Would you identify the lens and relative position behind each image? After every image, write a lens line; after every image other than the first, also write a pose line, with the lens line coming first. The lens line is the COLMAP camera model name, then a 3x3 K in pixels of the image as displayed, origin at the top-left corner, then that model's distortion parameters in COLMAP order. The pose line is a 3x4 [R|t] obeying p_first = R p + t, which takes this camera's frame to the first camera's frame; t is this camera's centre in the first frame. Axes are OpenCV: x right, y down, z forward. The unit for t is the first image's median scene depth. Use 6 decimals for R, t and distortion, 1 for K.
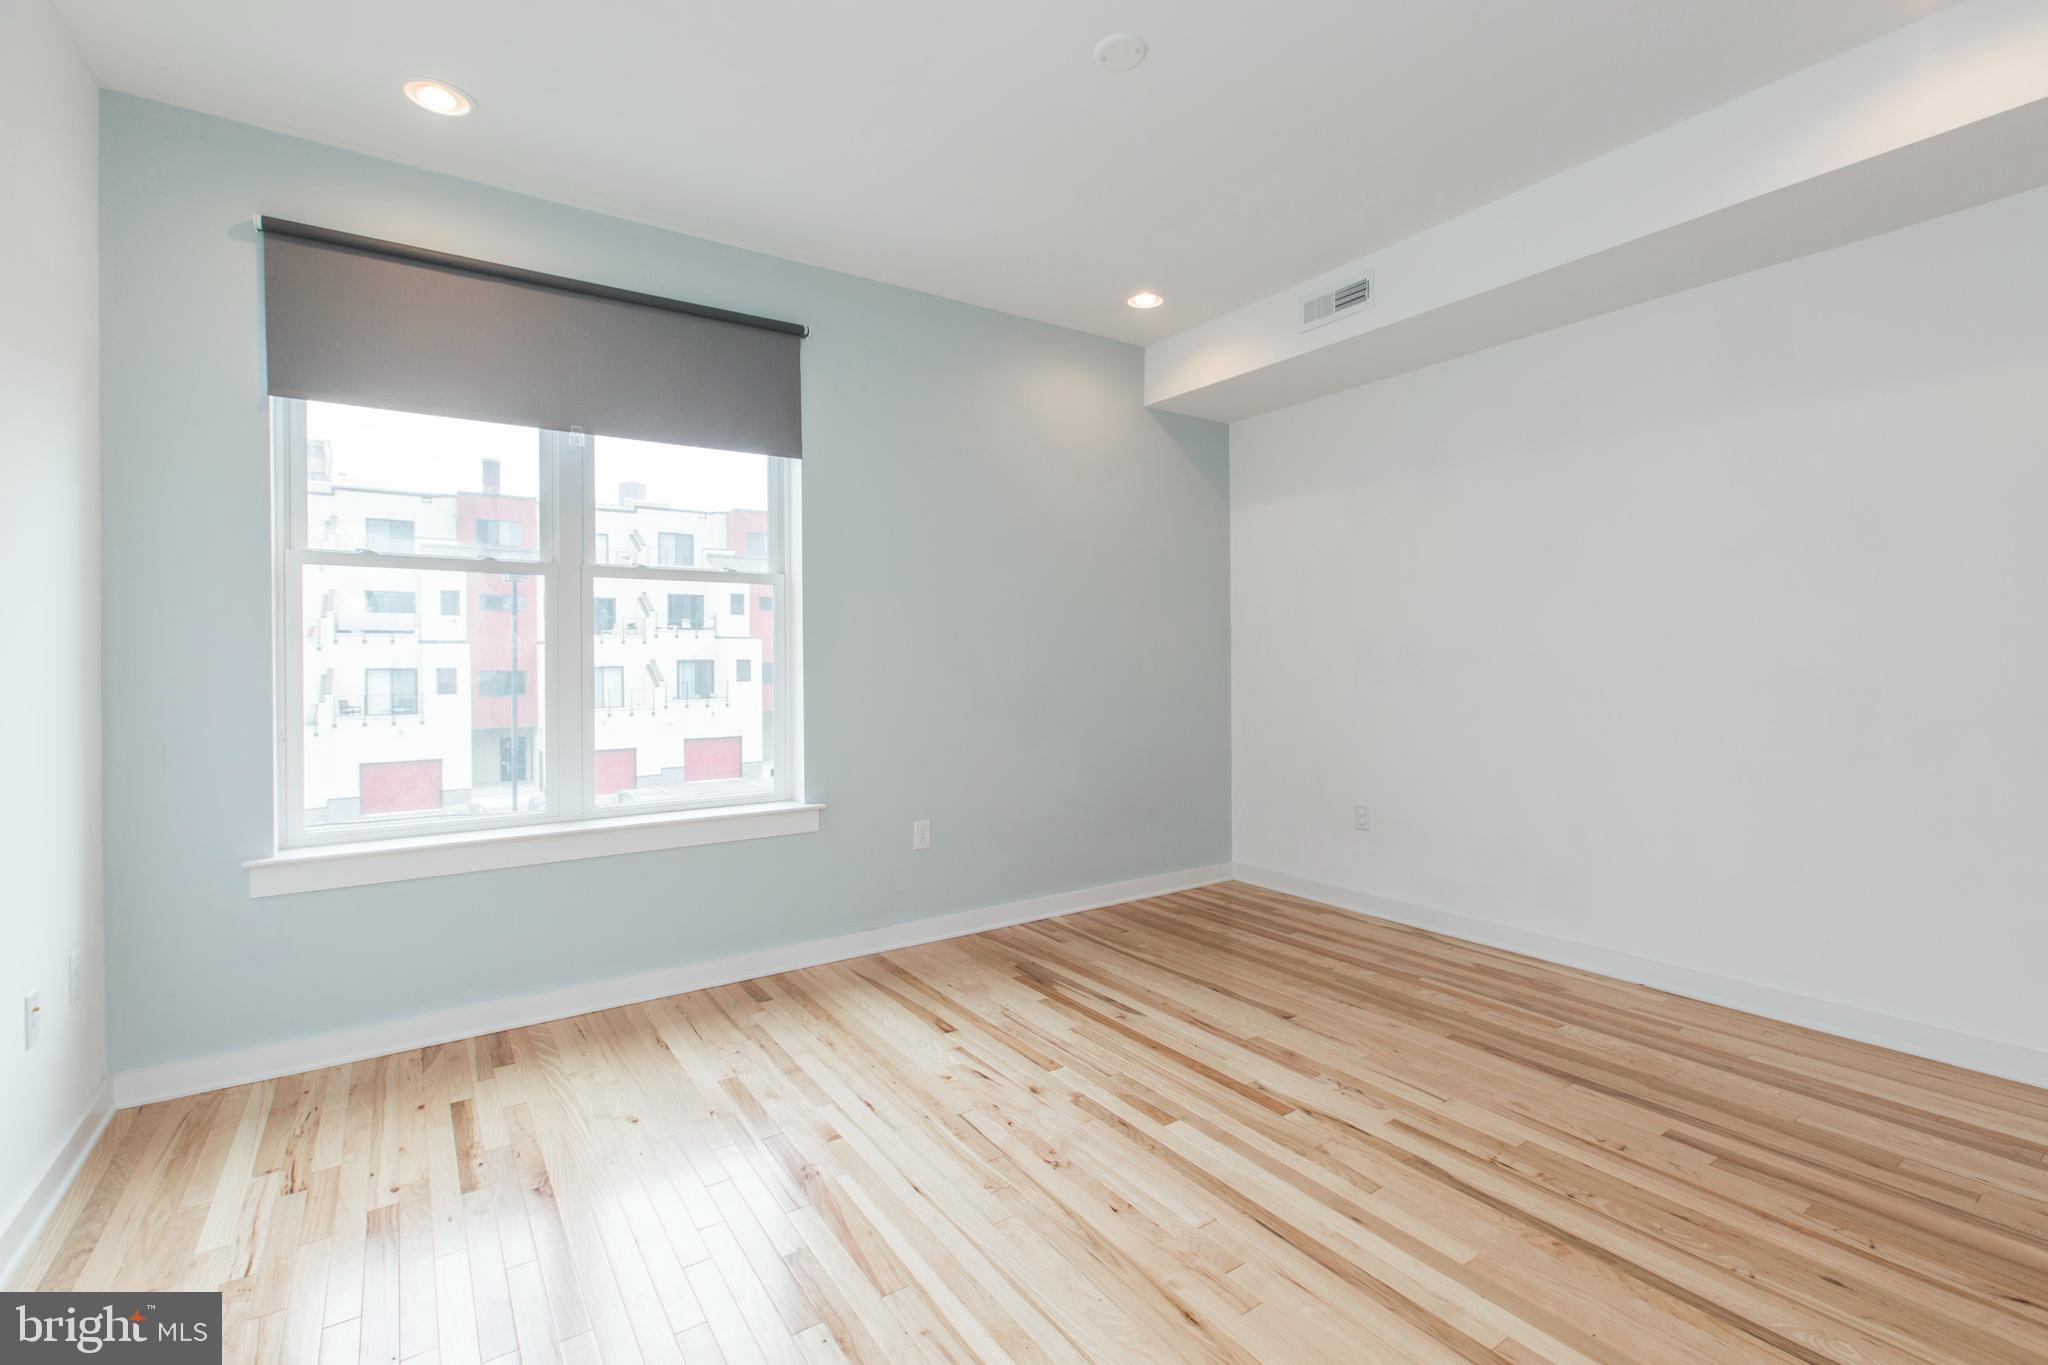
lens RADIAL K [[914.3, 0, 1024.0], [0, 914.3, 682.5], [0, 0, 1]] dist [0.000428, -0.000367]
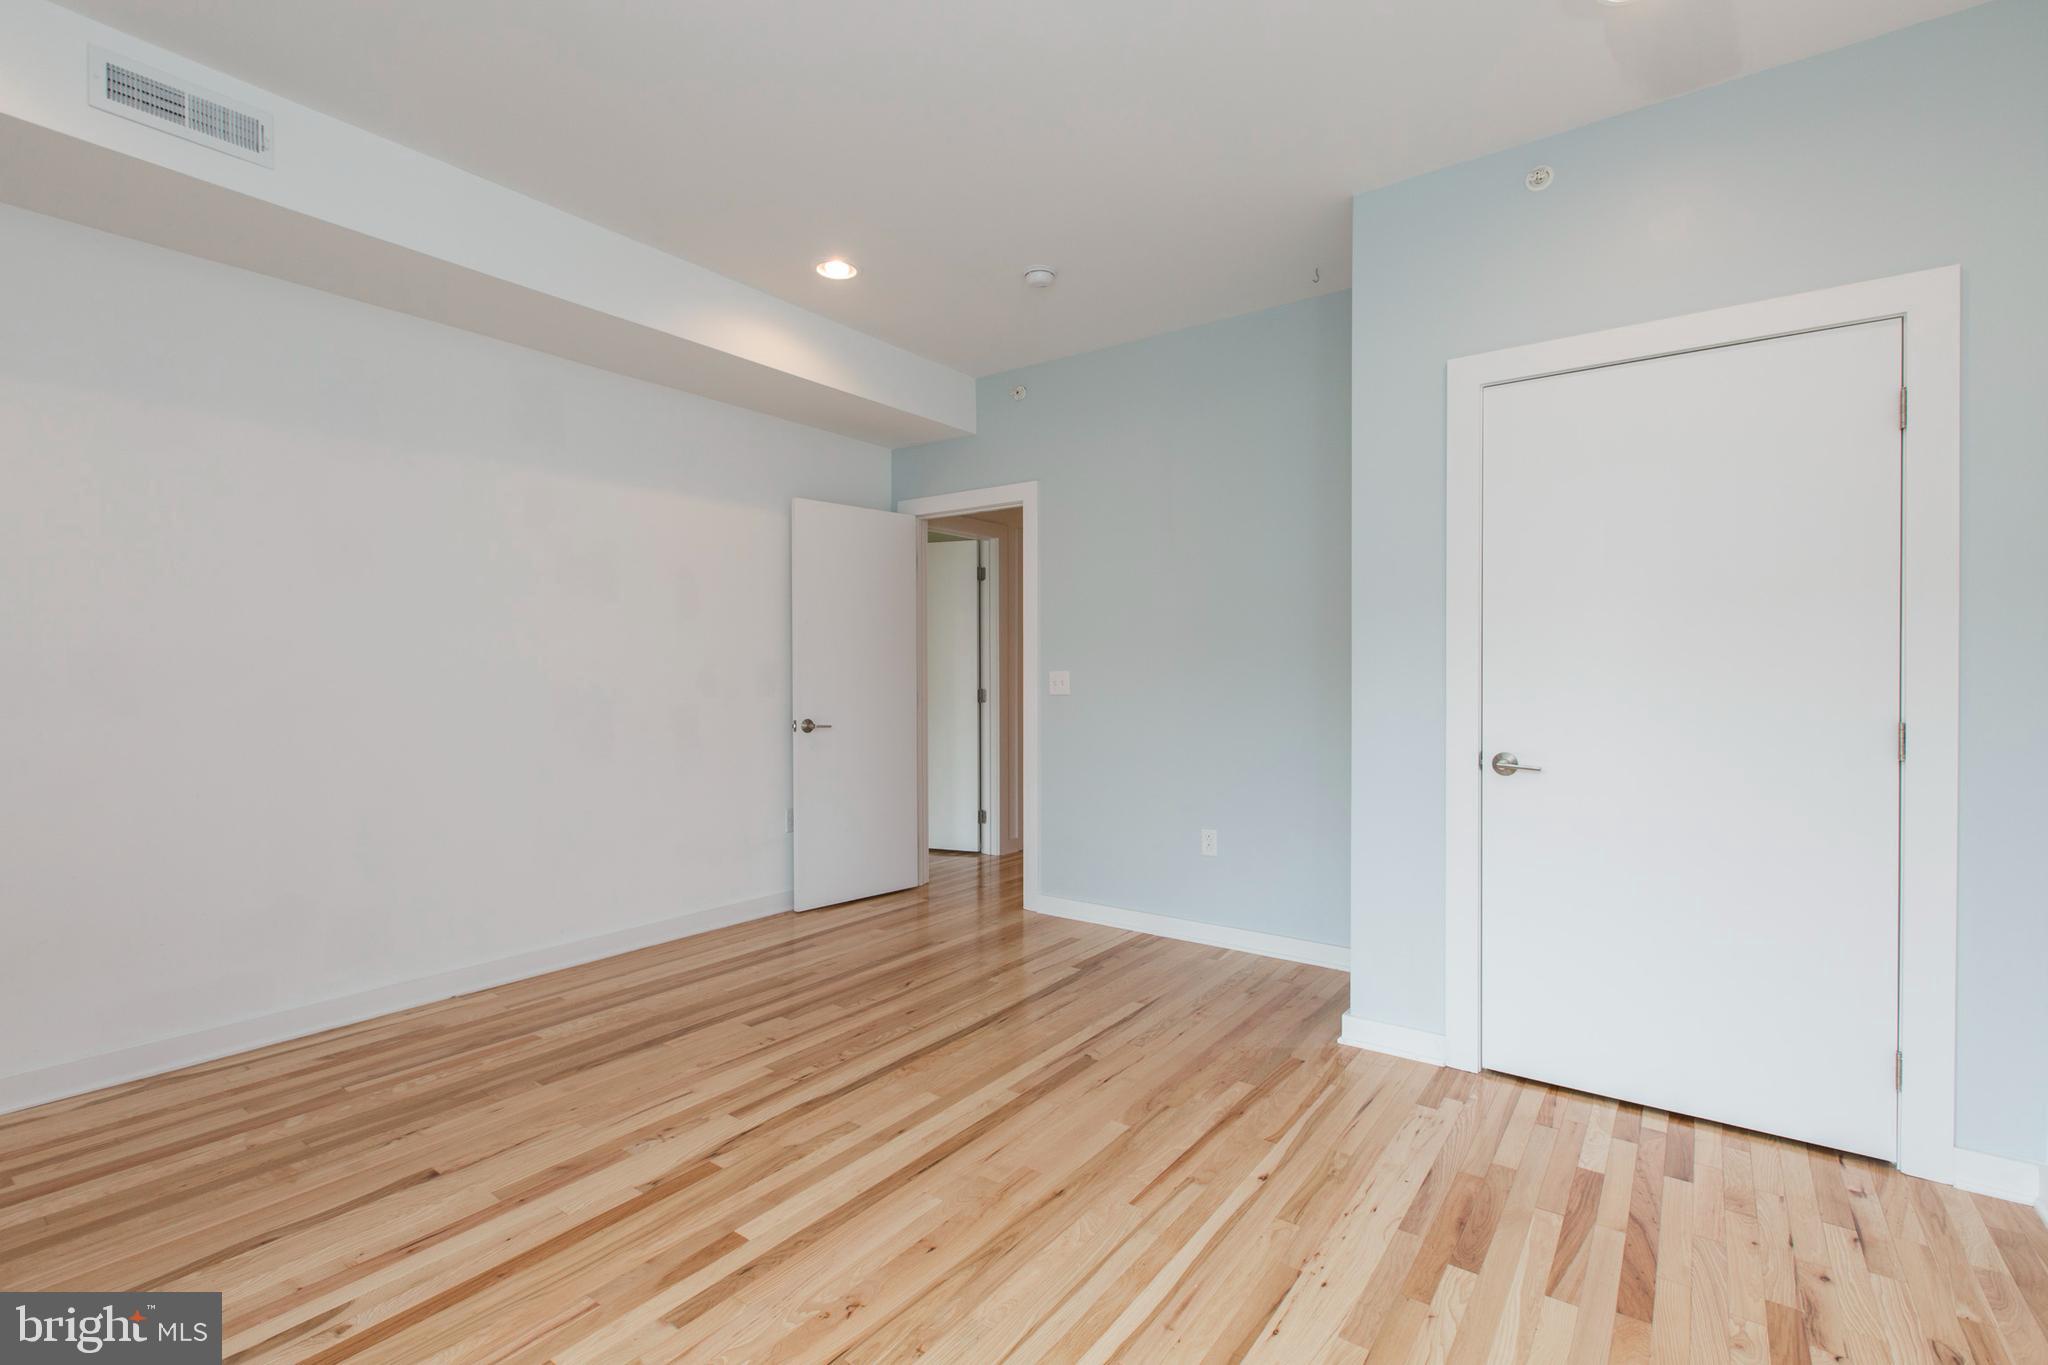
lens RADIAL K [[914.3, 0, 1024.0], [0, 914.3, 682.5], [0, 0, 1]] dist [0.000428, -0.000367]
pose [[-0.325497, -0.002832, 0.945539, -0.647909], [0.024618, 0.999631, 0.011469, -0.024093], [-0.945223, 0.027010, -0.325307, 0.923896]]
